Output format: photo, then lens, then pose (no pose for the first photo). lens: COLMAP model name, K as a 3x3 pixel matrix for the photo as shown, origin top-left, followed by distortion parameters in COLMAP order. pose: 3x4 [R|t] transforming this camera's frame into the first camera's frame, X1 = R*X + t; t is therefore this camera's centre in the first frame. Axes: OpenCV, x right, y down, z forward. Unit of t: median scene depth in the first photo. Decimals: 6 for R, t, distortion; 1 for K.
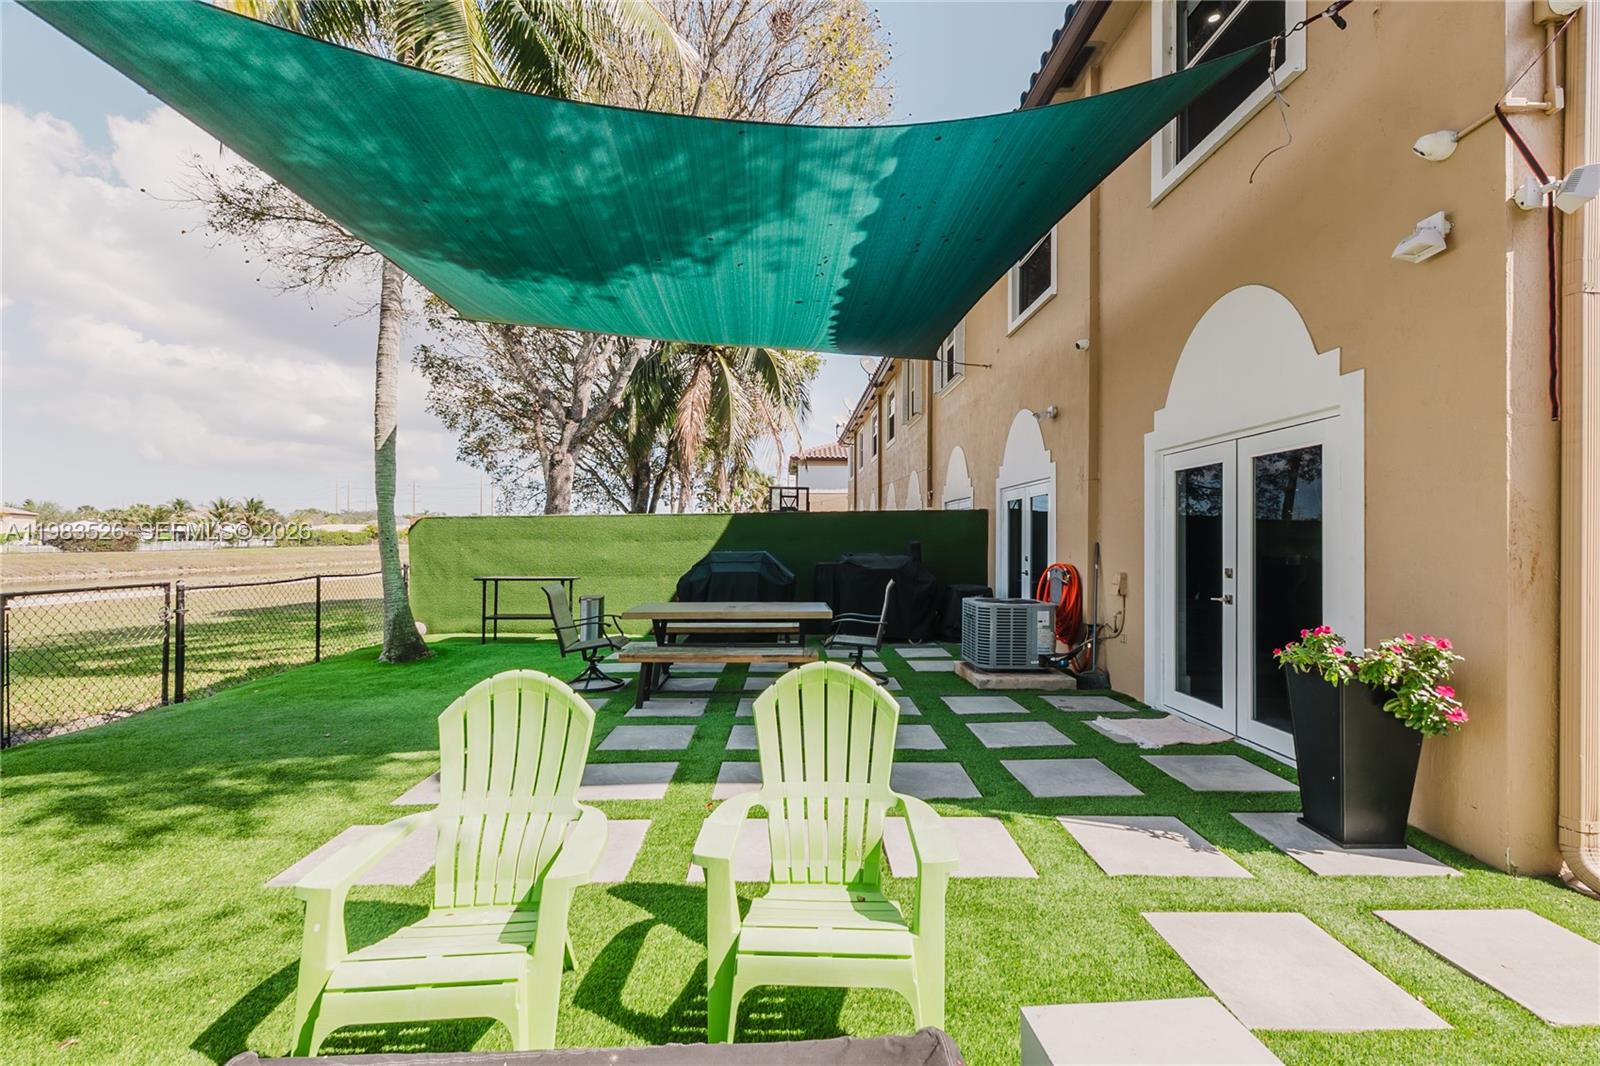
lens RADIAL K [[701.6, 0, 792.1], [0, 701.6, 535.5], [0, 0, 1]] dist [-0.001782, 0.000663]
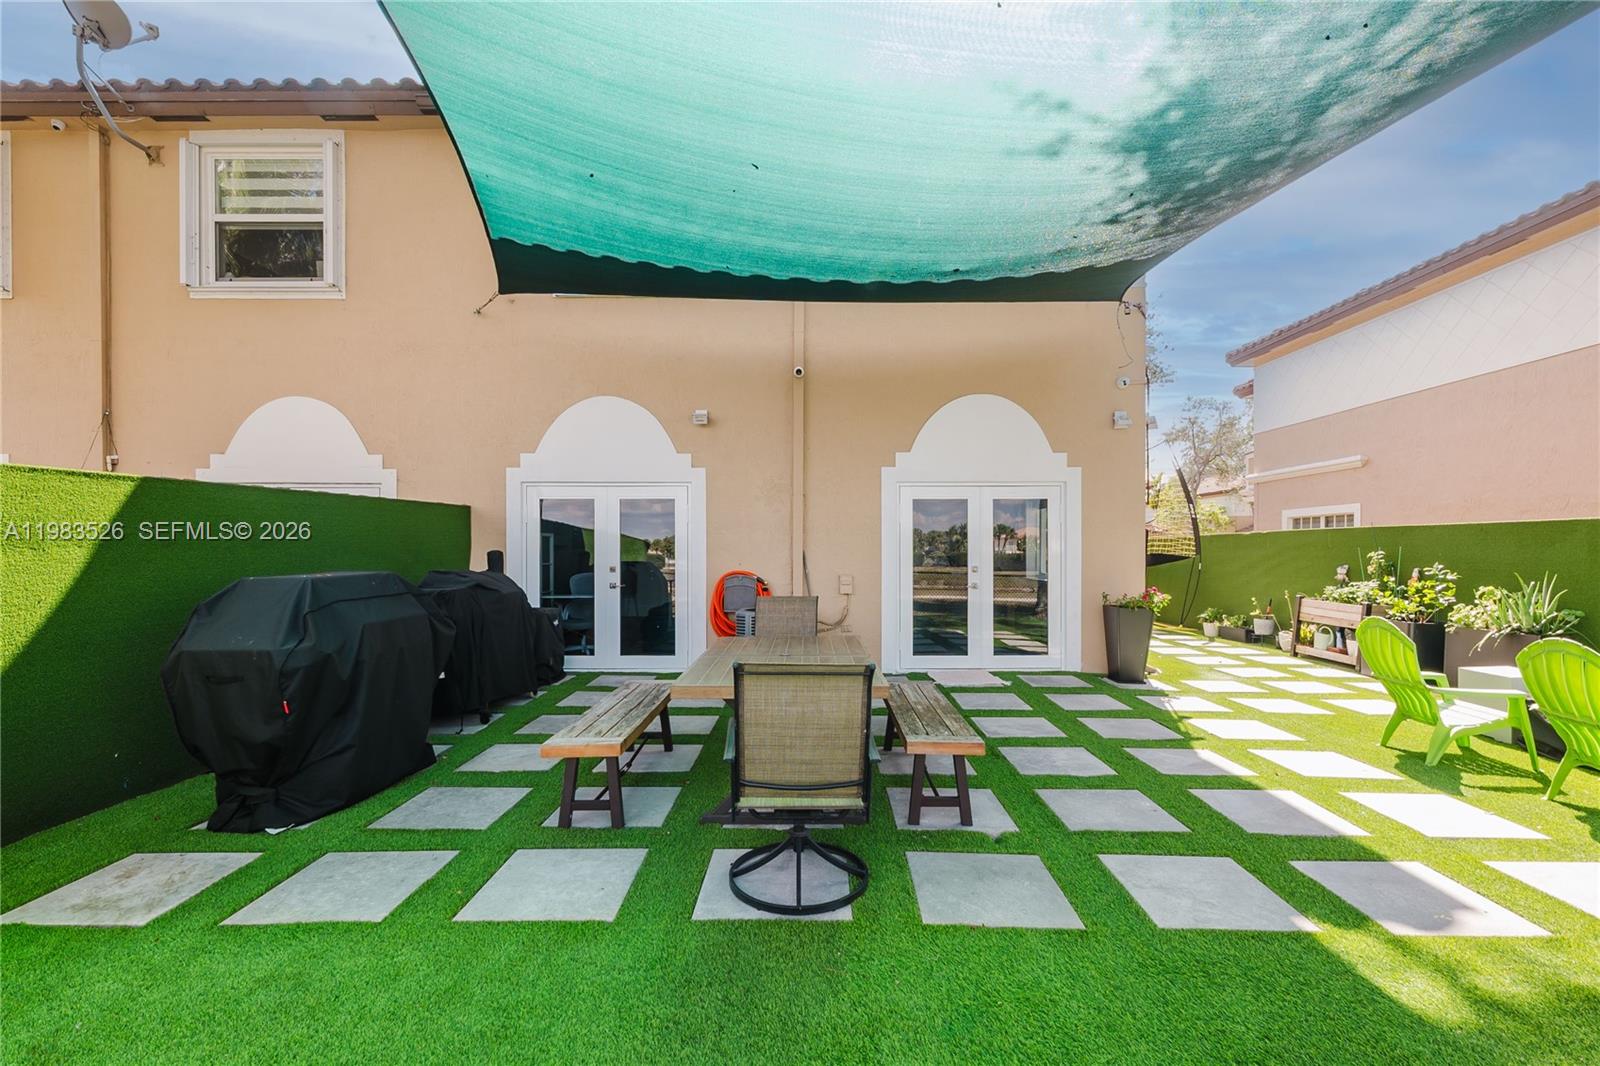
lens RADIAL K [[701.6, 0, 796.0], [0, 701.6, 547.3], [0, 0, 1]] dist [-0.001782, 0.000663]
pose [[0.020007, -0.003162, 0.999795, -0.744190], [-0.011019, 0.999934, 0.003383, 0.001071], [-0.999739, -0.011084, 0.019970, 1.037774]]
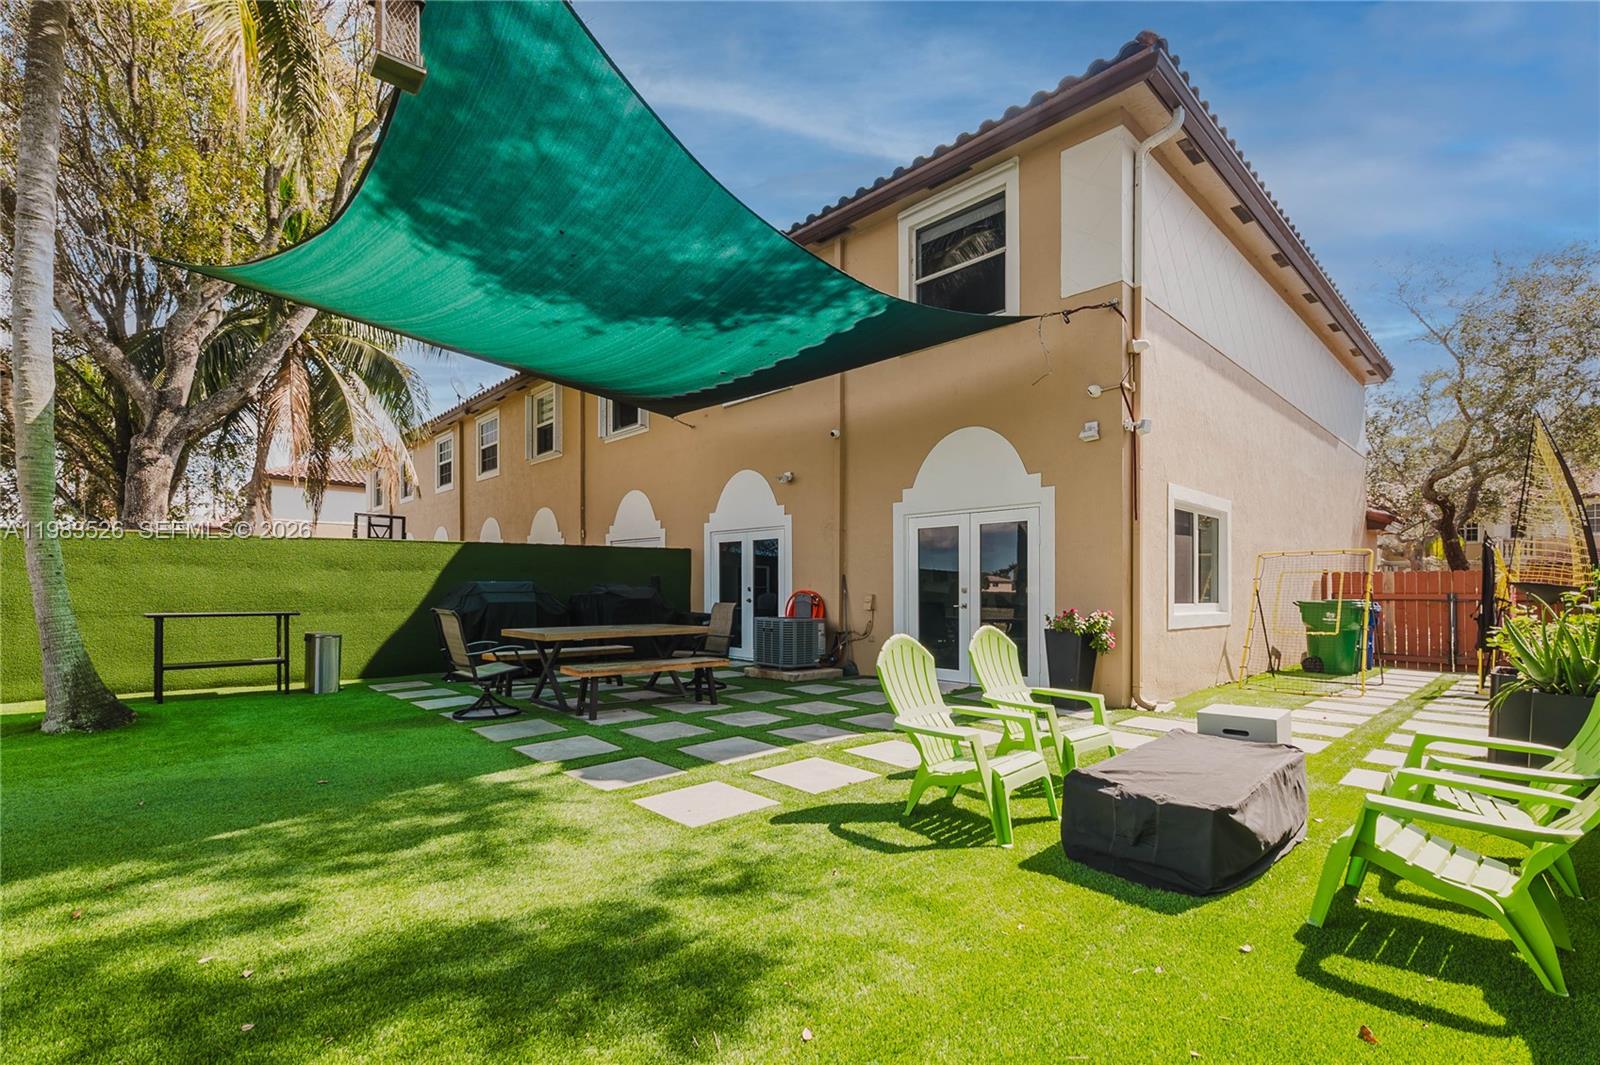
lens RADIAL K [[701.6, 0, 798.8], [0, 701.6, 580.9], [0, 0, 1]] dist [-0.001782, 0.000663]
pose [[0.730686, 0.009108, 0.682653, -0.643924], [-0.010683, 0.999941, -0.001906, 0.028018], [-0.682630, -0.005900, 0.730740, 0.011320]]
